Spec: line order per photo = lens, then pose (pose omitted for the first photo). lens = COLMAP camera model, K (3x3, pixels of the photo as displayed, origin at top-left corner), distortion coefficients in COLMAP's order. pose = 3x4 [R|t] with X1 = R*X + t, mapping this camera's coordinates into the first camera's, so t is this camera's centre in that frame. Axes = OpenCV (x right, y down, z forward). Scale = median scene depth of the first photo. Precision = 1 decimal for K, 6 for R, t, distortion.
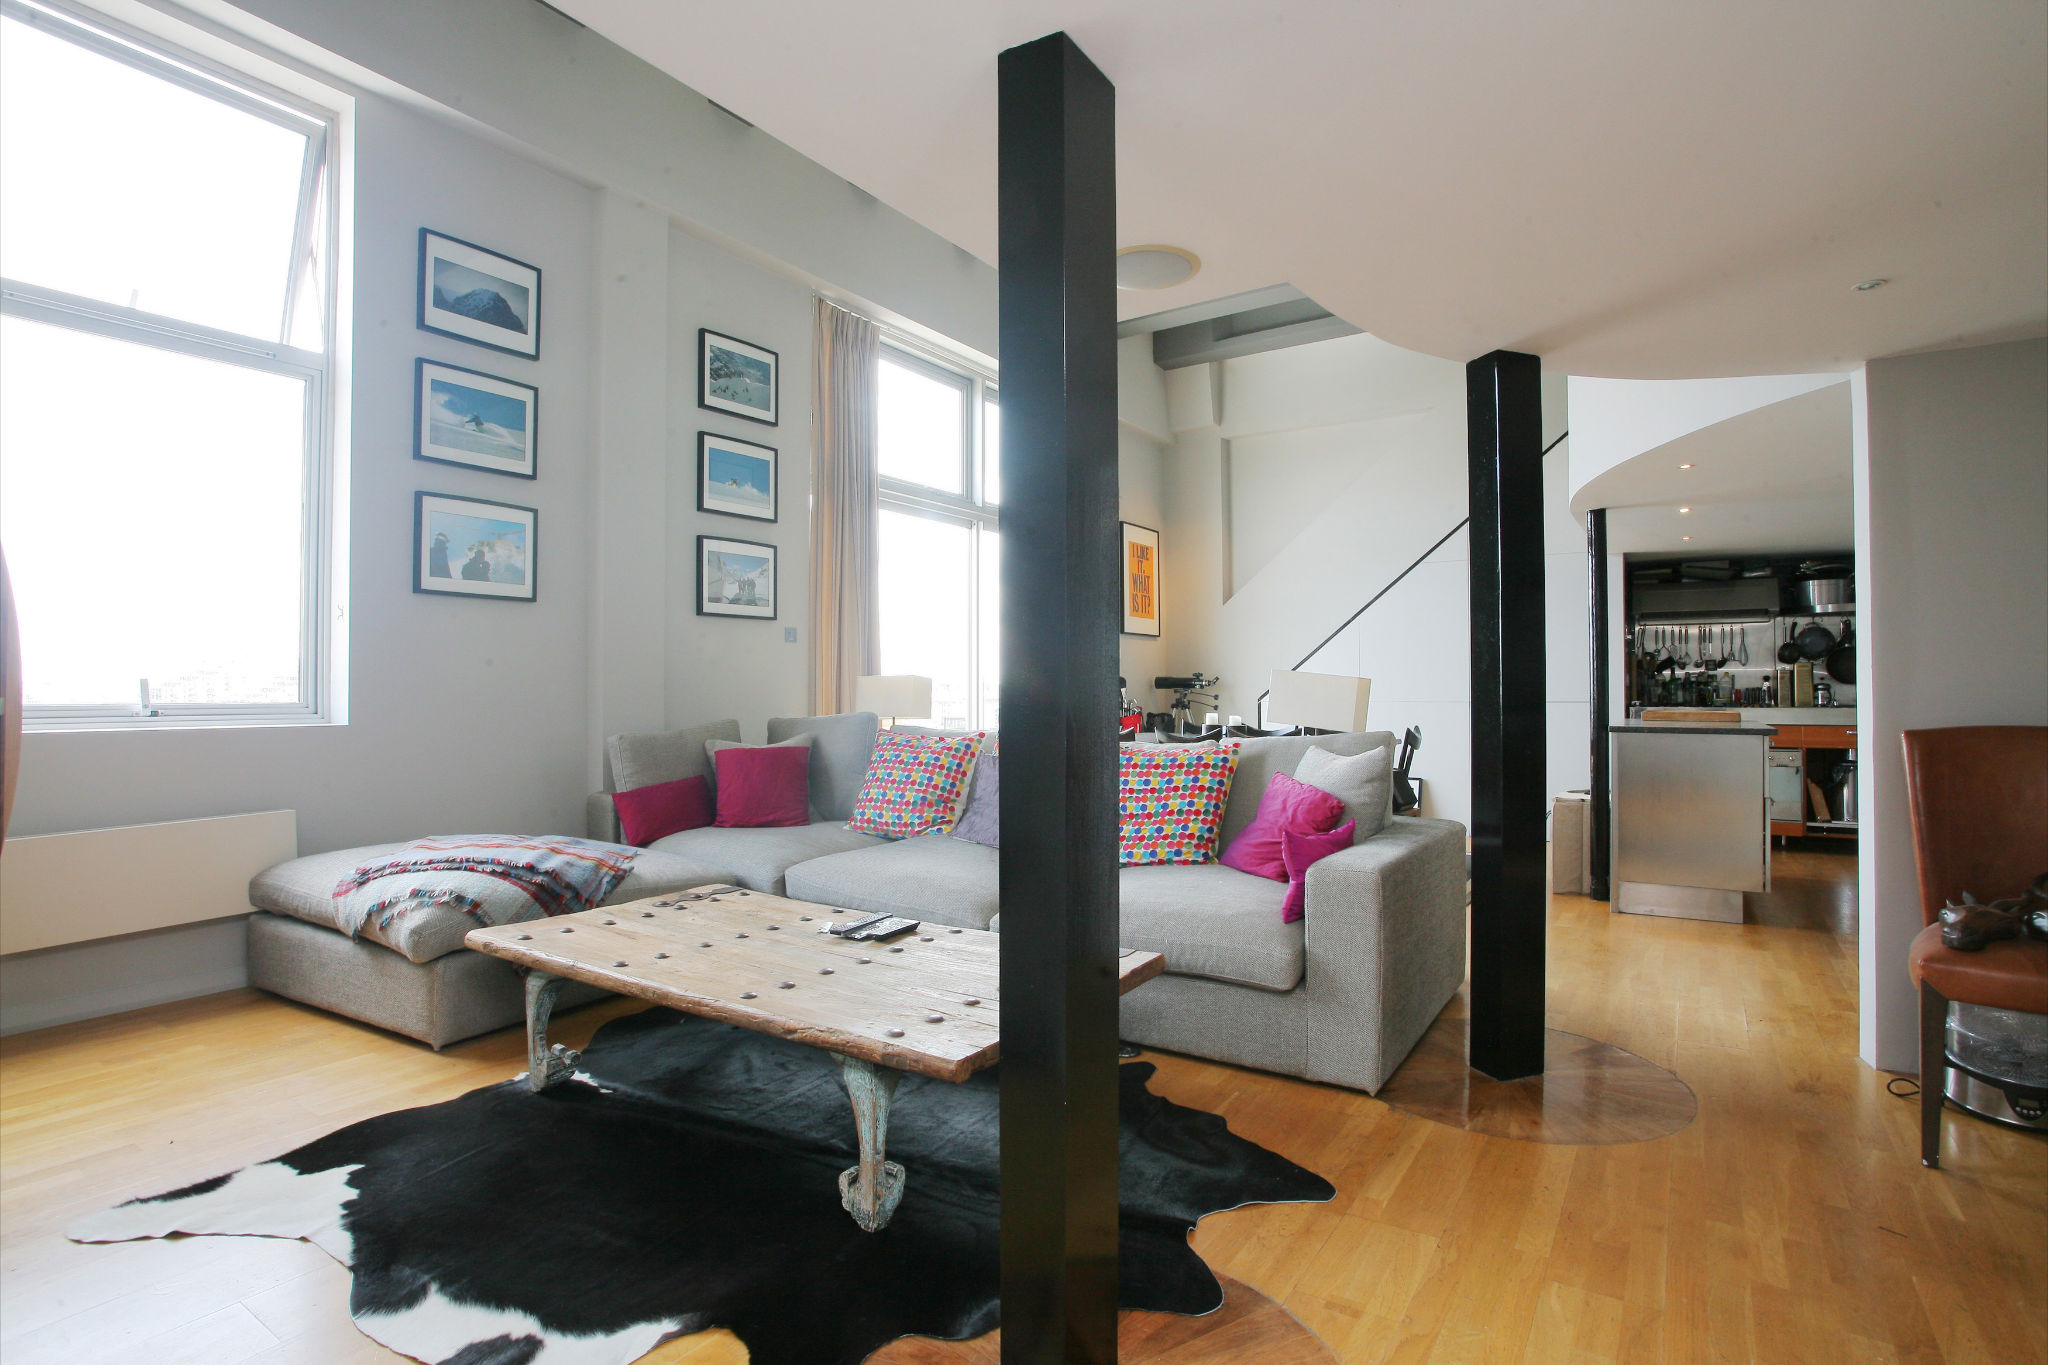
lens RADIAL K [[988.6, 0, 1026.1], [0, 988.6, 679.3], [0, 0, 1]] dist [-0.024745, 0.000173]
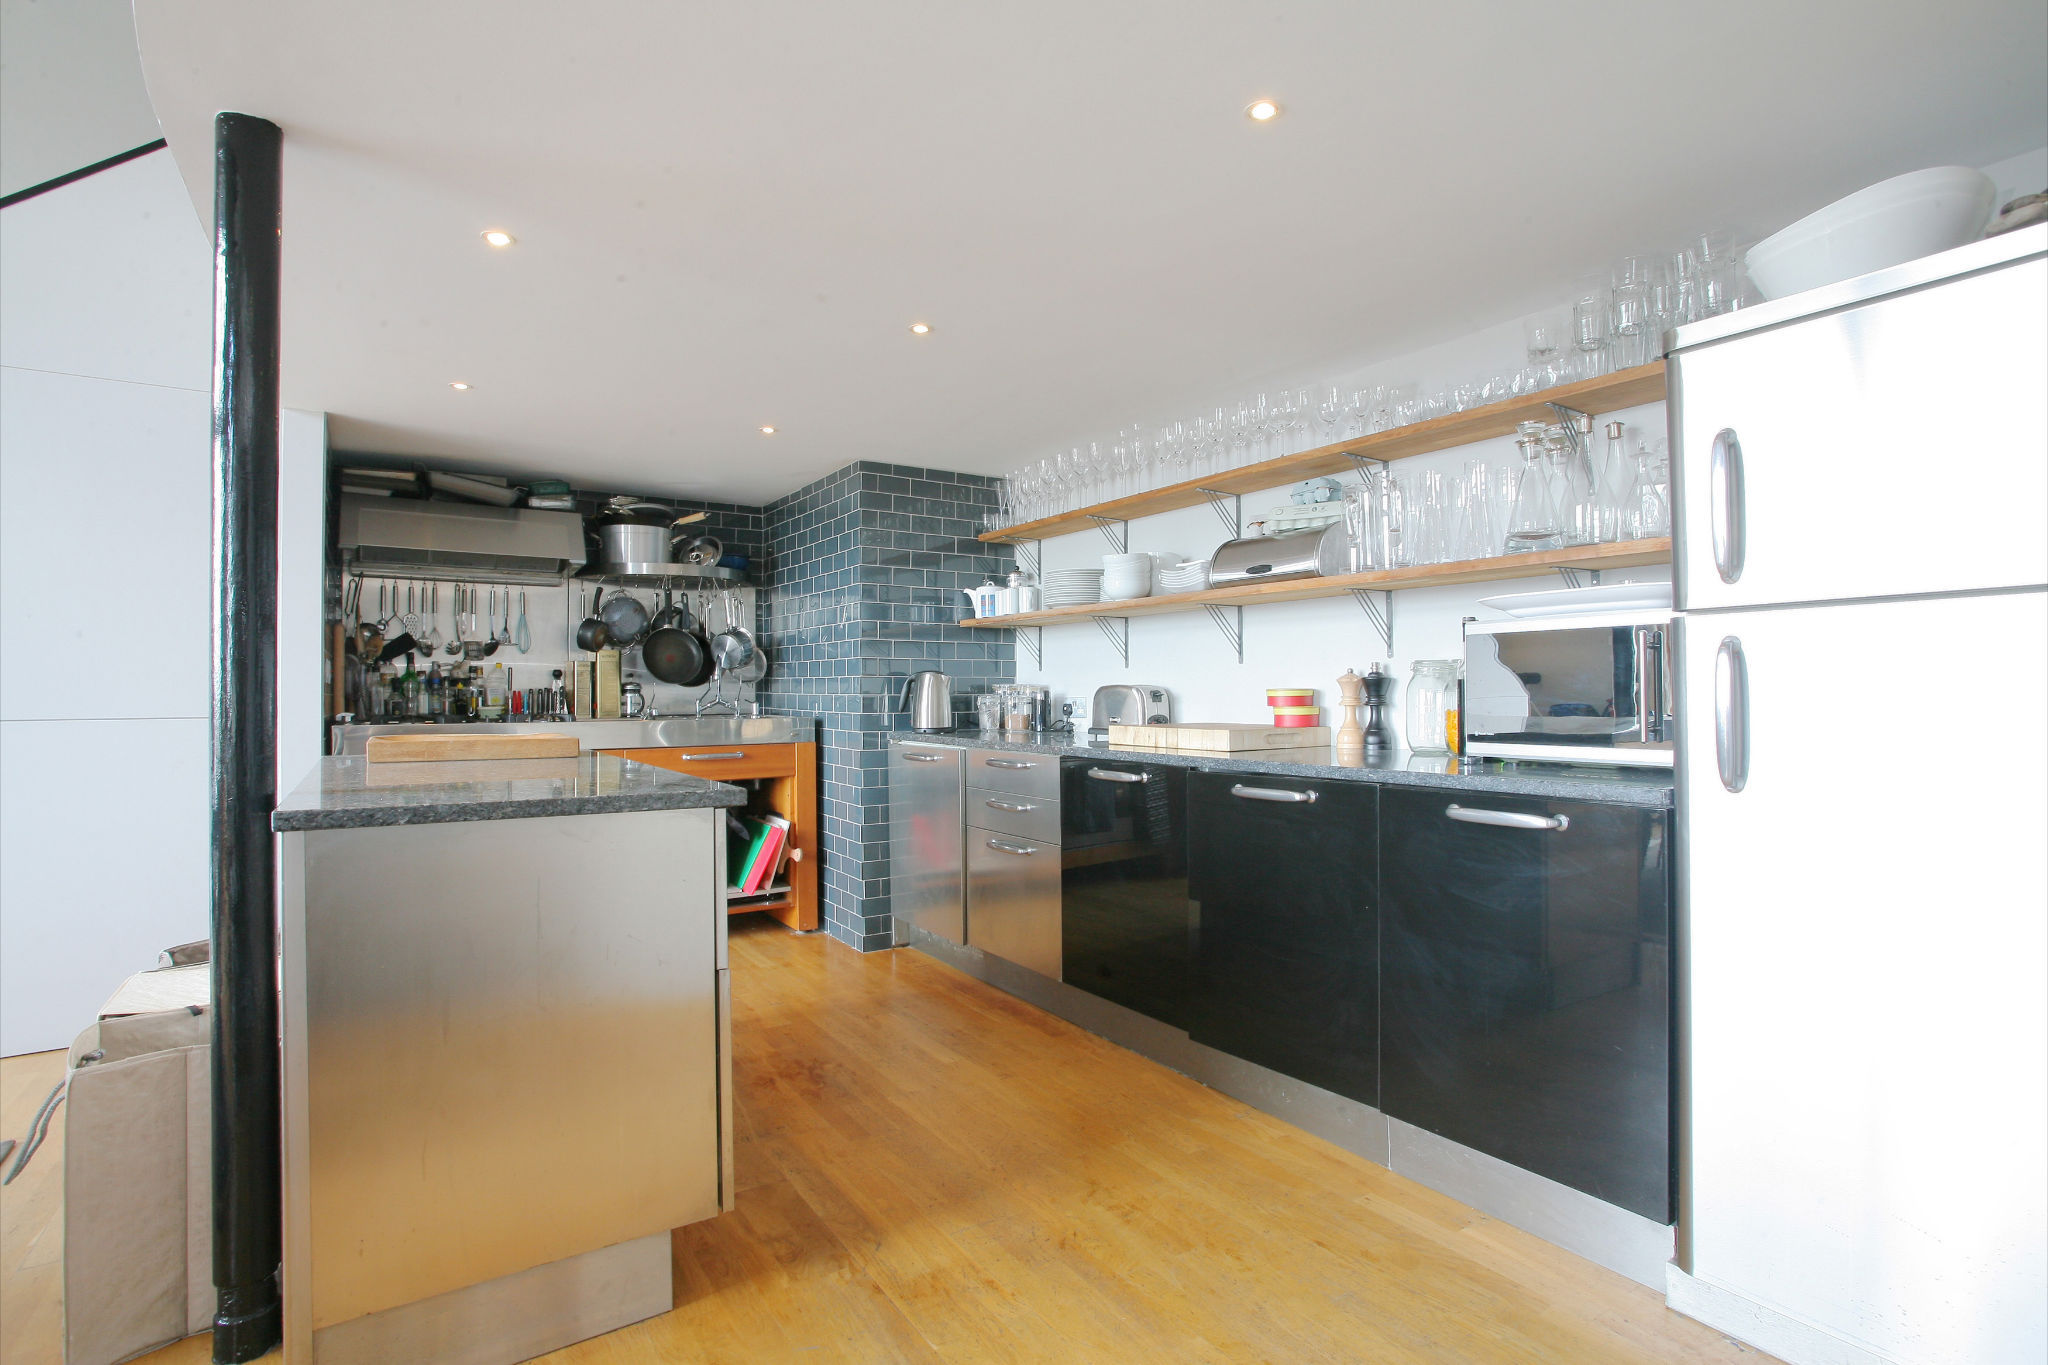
lens RADIAL K [[988.6, 0, 1024.7], [0, 988.6, 682.2], [0, 0, 1]] dist [-0.024745, 0.000173]
pose [[0.383080, 0.012424, 0.923632, 0.281944], [-0.005348, 0.999923, -0.011233, 0.009538], [-0.923700, -0.000637, 0.383117, 0.467456]]
